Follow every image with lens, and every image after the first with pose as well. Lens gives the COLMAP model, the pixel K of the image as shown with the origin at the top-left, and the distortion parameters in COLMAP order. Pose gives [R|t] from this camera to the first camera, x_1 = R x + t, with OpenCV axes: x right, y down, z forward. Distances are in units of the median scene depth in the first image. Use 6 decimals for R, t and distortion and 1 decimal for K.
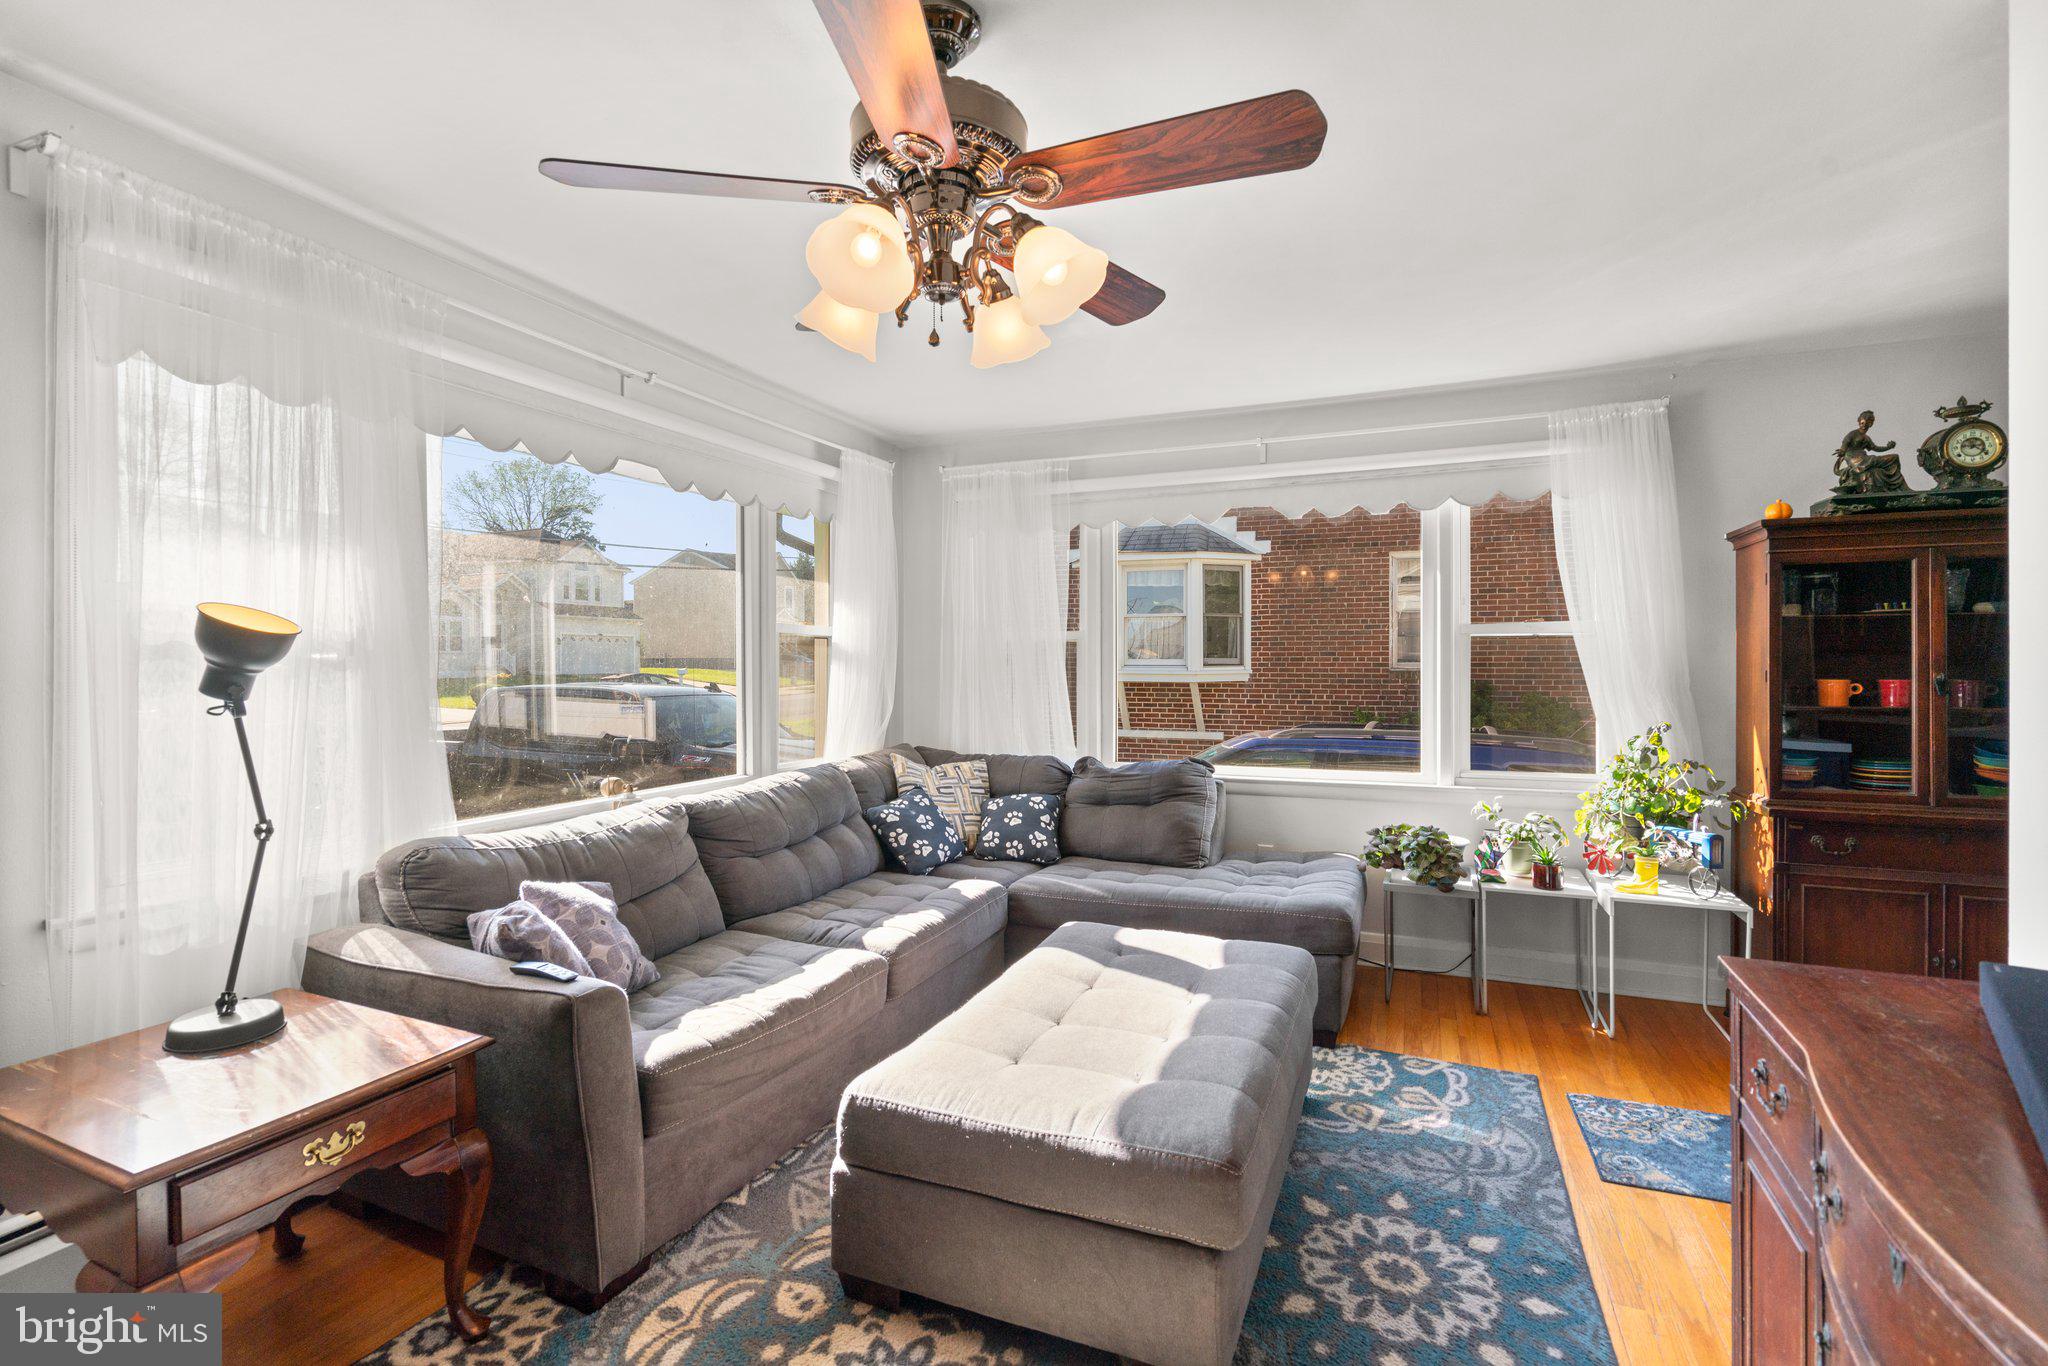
lens RADIAL K [[930.9, 0, 1010.1], [0, 930.9, 659.3], [0, 0, 1]] dist [-0.006949, 0.001368]
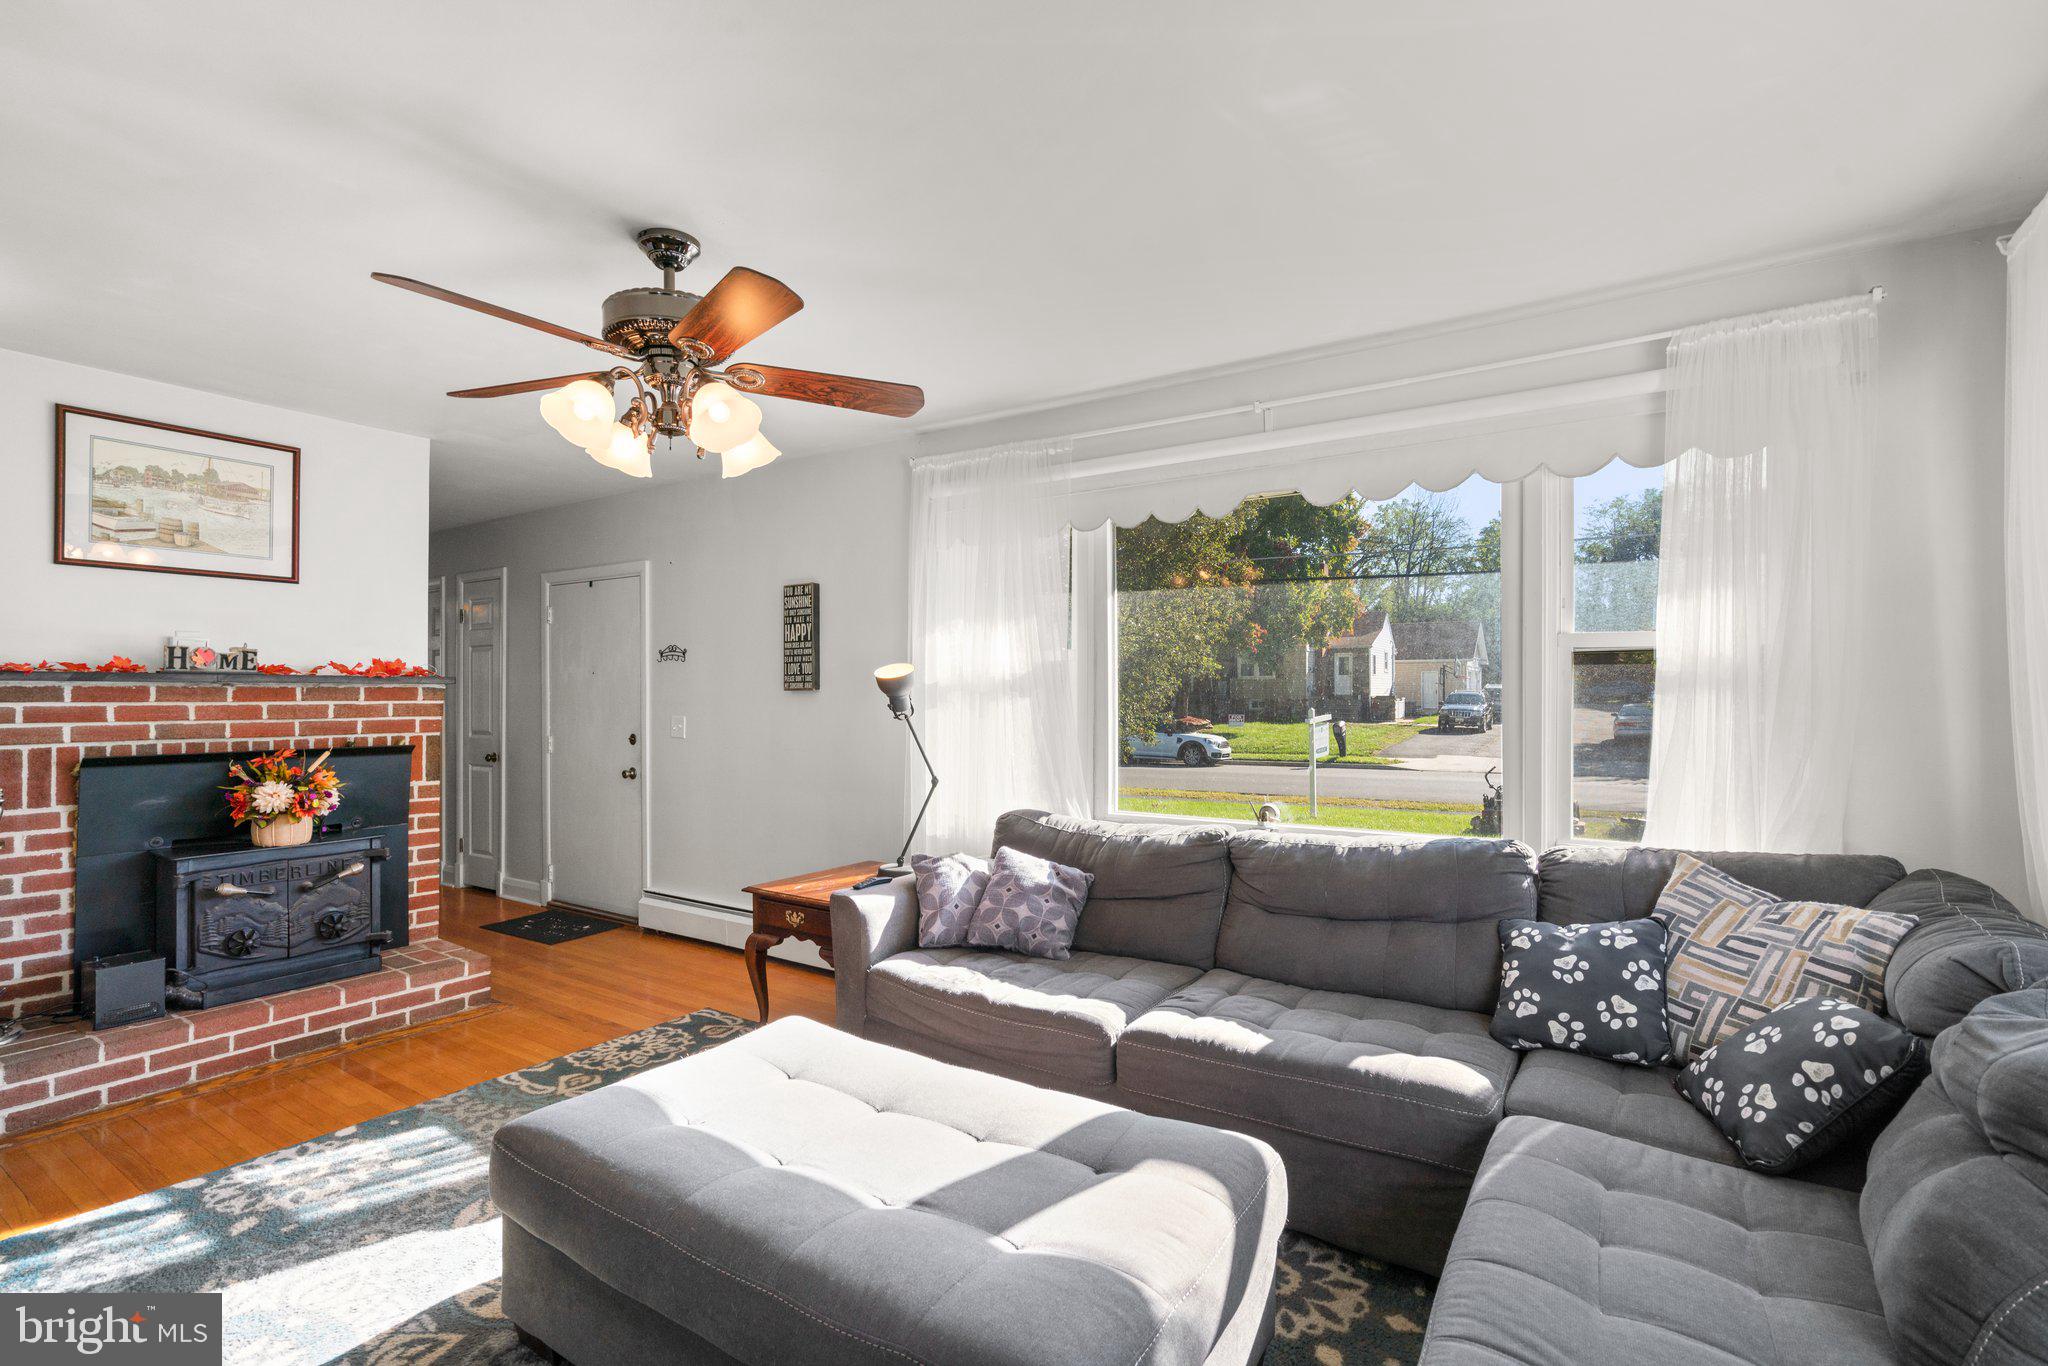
lens RADIAL K [[944.3, 0, 1024.1], [0, 944.3, 669.6], [0, 0, 1]] dist [0.000241, 0.000968]
pose [[-0.170062, -0.018459, -0.985260, 0.664959], [0.009217, 0.999751, -0.020321, -0.001742], [0.985390, -0.012537, -0.169850, 0.937786]]
